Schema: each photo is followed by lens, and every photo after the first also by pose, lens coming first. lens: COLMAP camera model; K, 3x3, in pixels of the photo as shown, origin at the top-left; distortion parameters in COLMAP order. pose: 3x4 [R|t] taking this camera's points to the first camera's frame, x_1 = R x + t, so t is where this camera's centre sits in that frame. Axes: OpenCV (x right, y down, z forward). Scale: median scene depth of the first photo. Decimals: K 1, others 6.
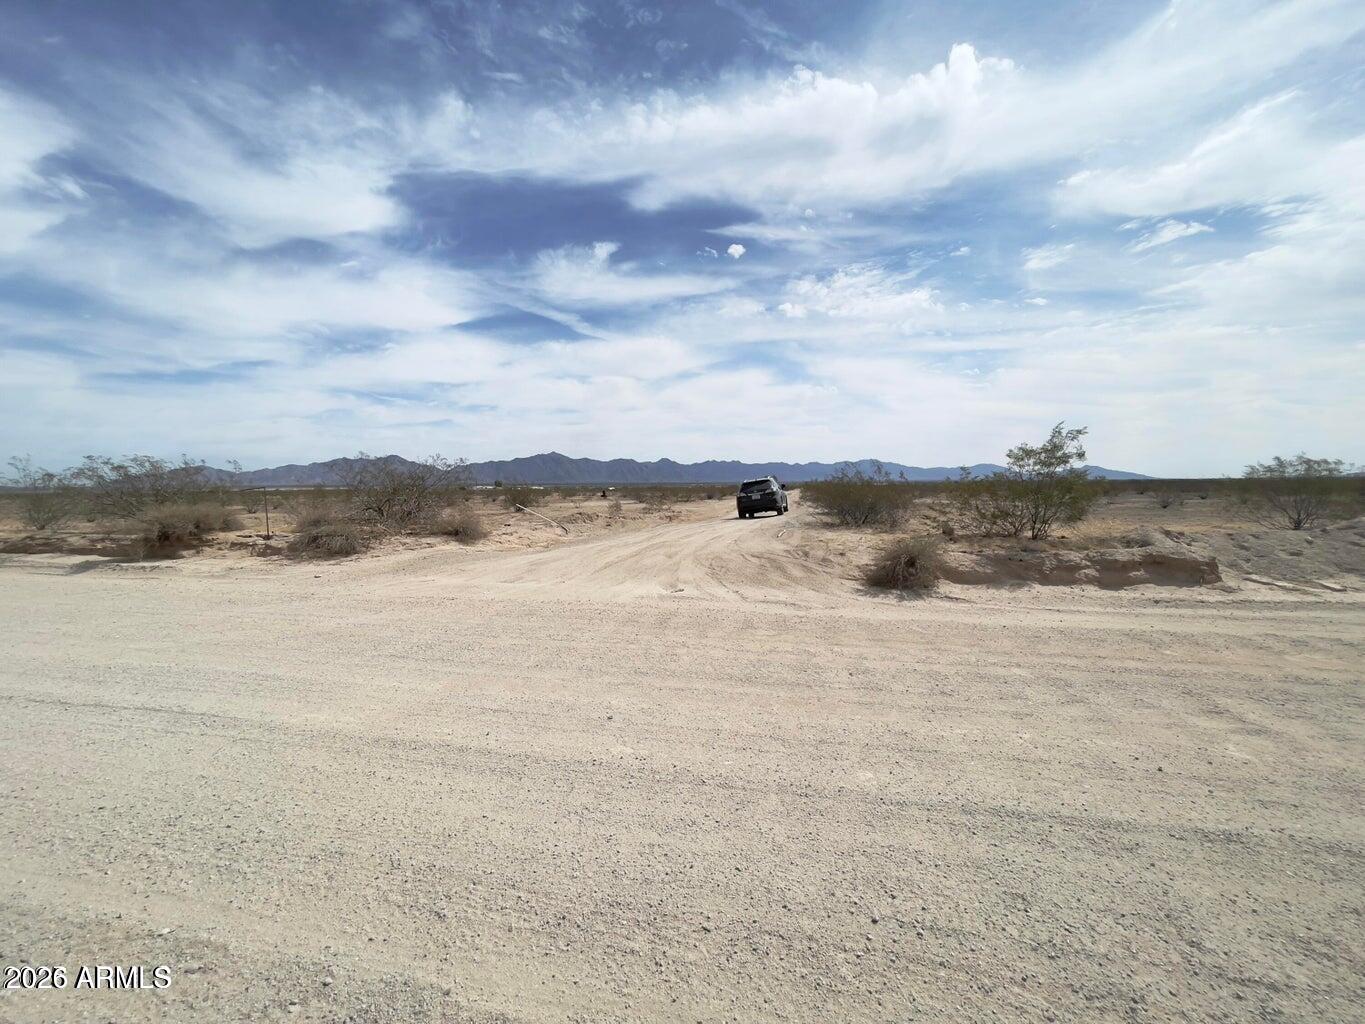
lens RADIAL K [[557.5, 0, 681.1], [0, 557.5, 505.9], [0, 0, 1]] dist [-0.014527, 0.007231]
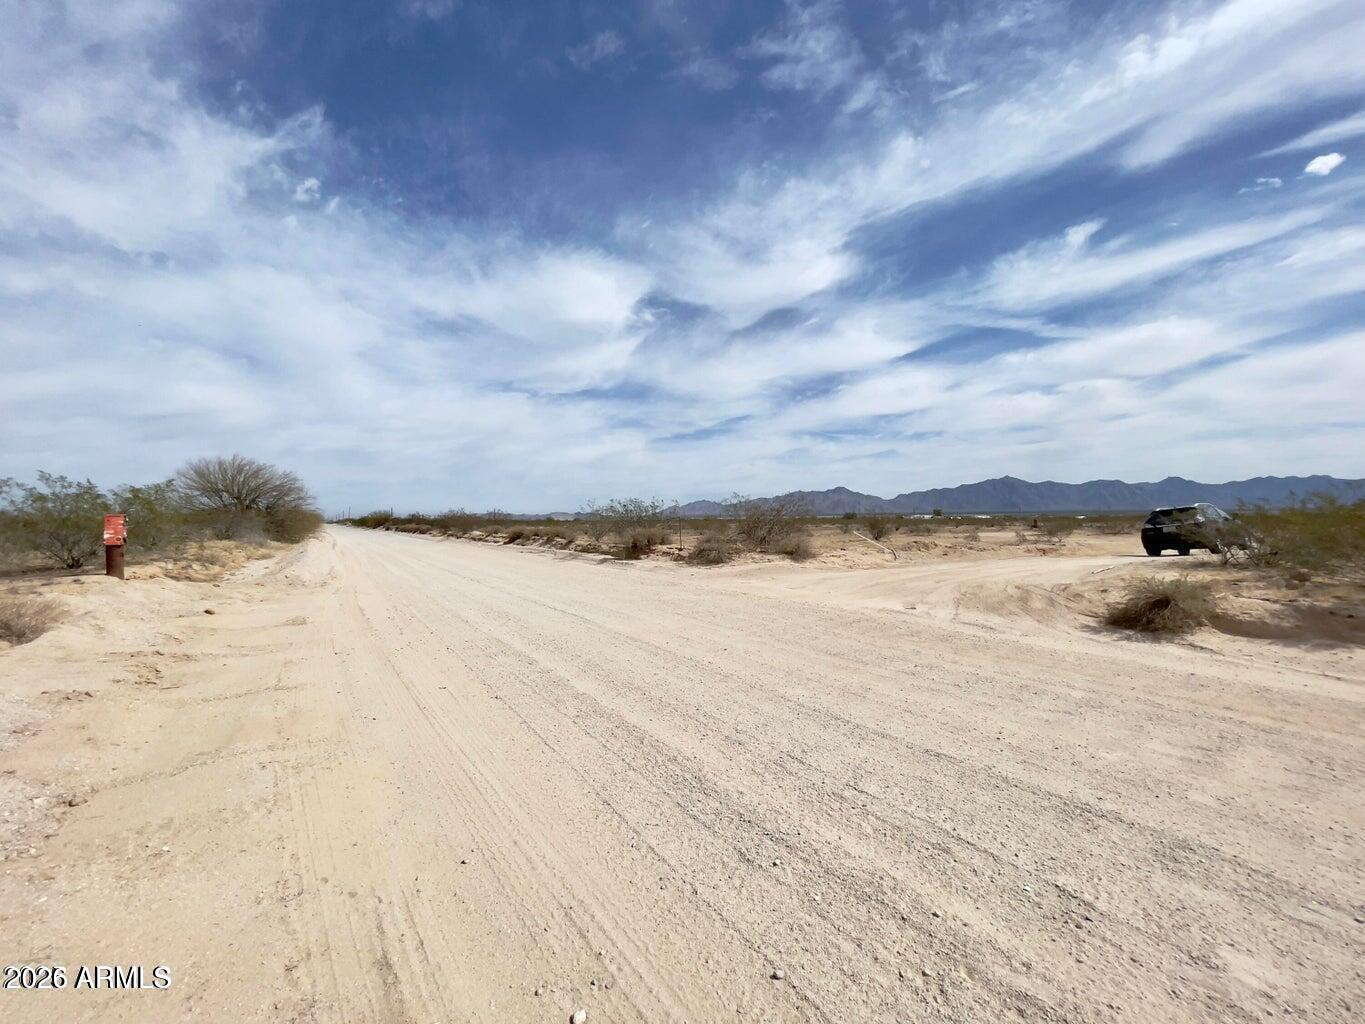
lens RADIAL K [[557.5, 0, 681.1], [0, 557.5, 505.9], [0, 0, 1]] dist [-0.014527, 0.007231]
pose [[0.721121, -0.012485, -0.692696, 0.100853], [-0.022936, 0.998859, -0.041880, -0.000083], [0.692429, 0.046088, 0.720012, -0.039912]]
